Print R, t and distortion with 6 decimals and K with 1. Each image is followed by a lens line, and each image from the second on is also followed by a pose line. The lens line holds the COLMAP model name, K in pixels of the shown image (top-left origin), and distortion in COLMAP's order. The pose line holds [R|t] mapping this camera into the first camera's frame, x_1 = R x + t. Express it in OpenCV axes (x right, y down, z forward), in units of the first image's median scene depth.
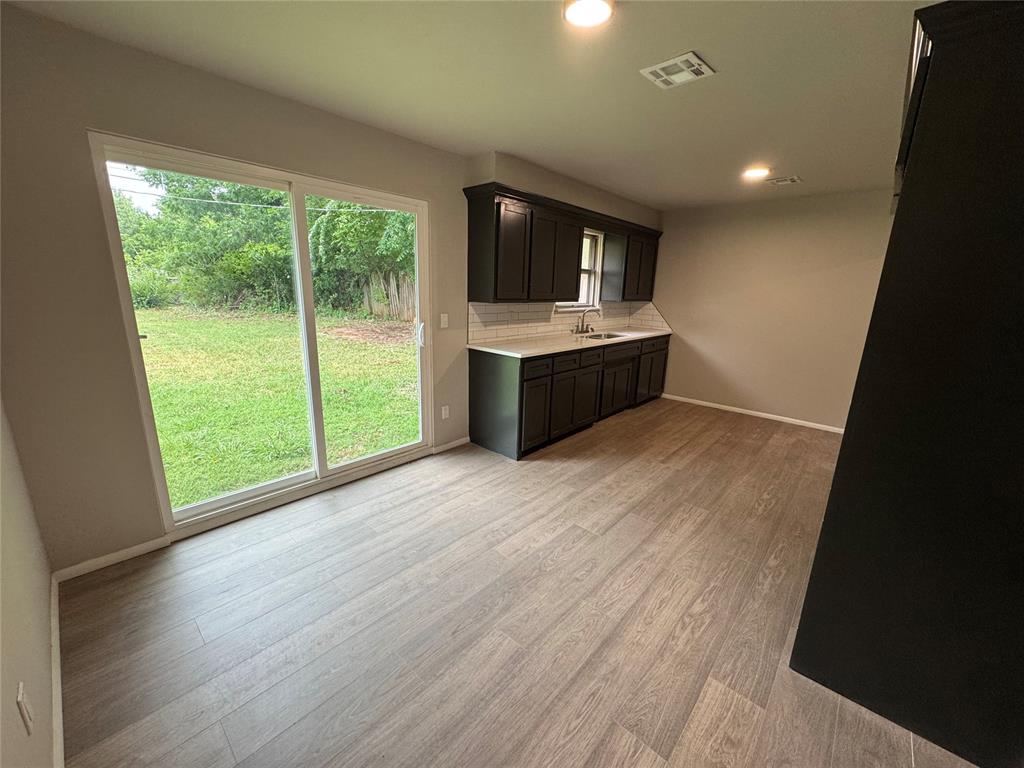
lens RADIAL K [[405.7, 0, 511.6], [0, 405.7, 382.8], [0, 0, 1]] dist [-0.001158, -0.000417]
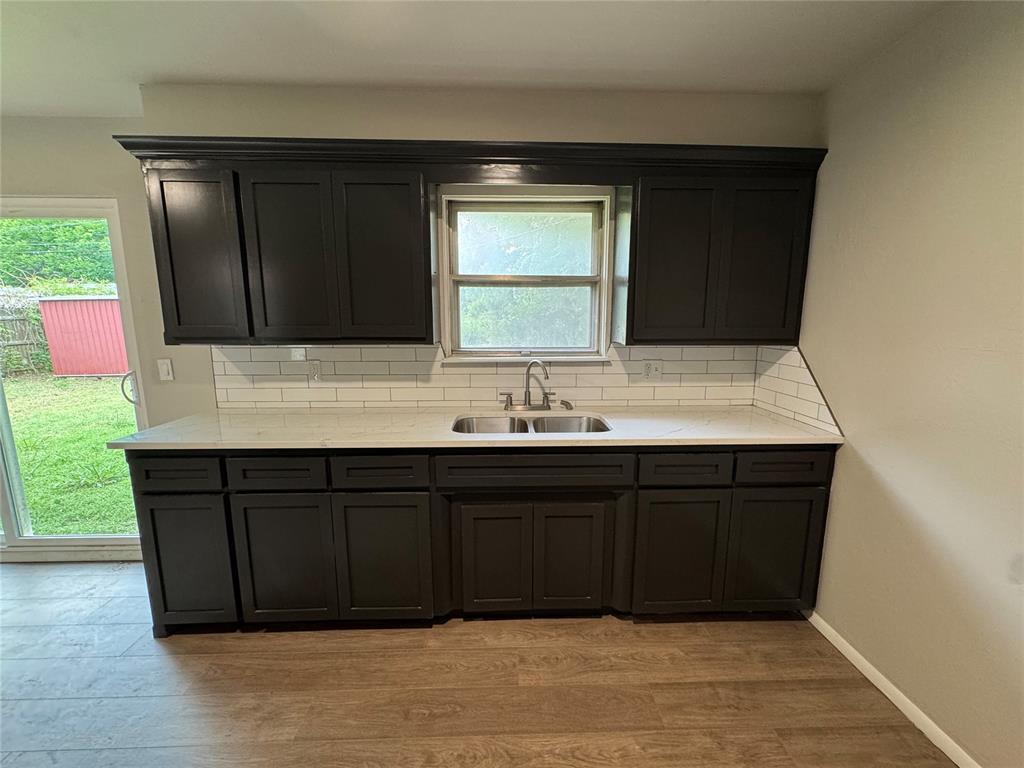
lens RADIAL K [[405.7, 0, 513.4], [0, 405.7, 385.2], [0, 0, 1]] dist [-0.001158, -0.000417]
pose [[0.695007, 0.078783, -0.714674, 0.435246], [-0.147449, 0.988470, -0.034426, -0.115942], [0.703721, 0.129305, 0.698610, 0.574721]]
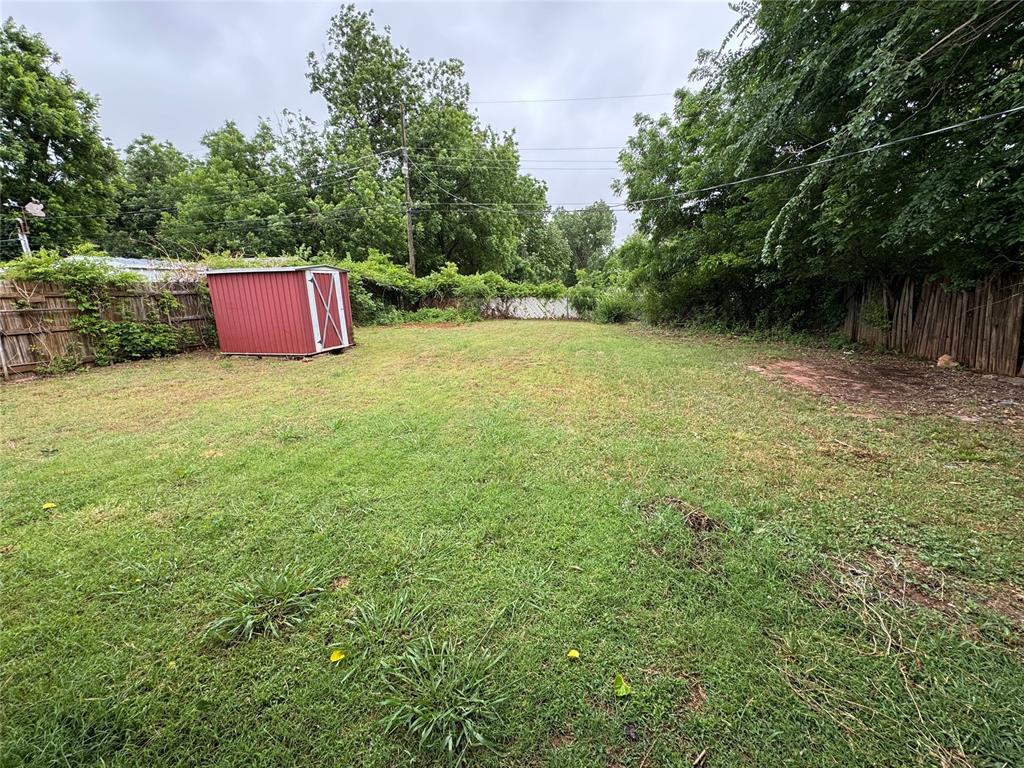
lens RADIAL K [[405.7, 0, 509.0], [0, 405.7, 385.1], [0, 0, 1]] dist [-0.001158, -0.000417]
pose [[0.500592, 0.162377, -0.850318, -0.149065], [-0.182981, 0.979905, 0.079400, -0.149169], [0.846124, 0.115845, 0.520244, 0.546660]]
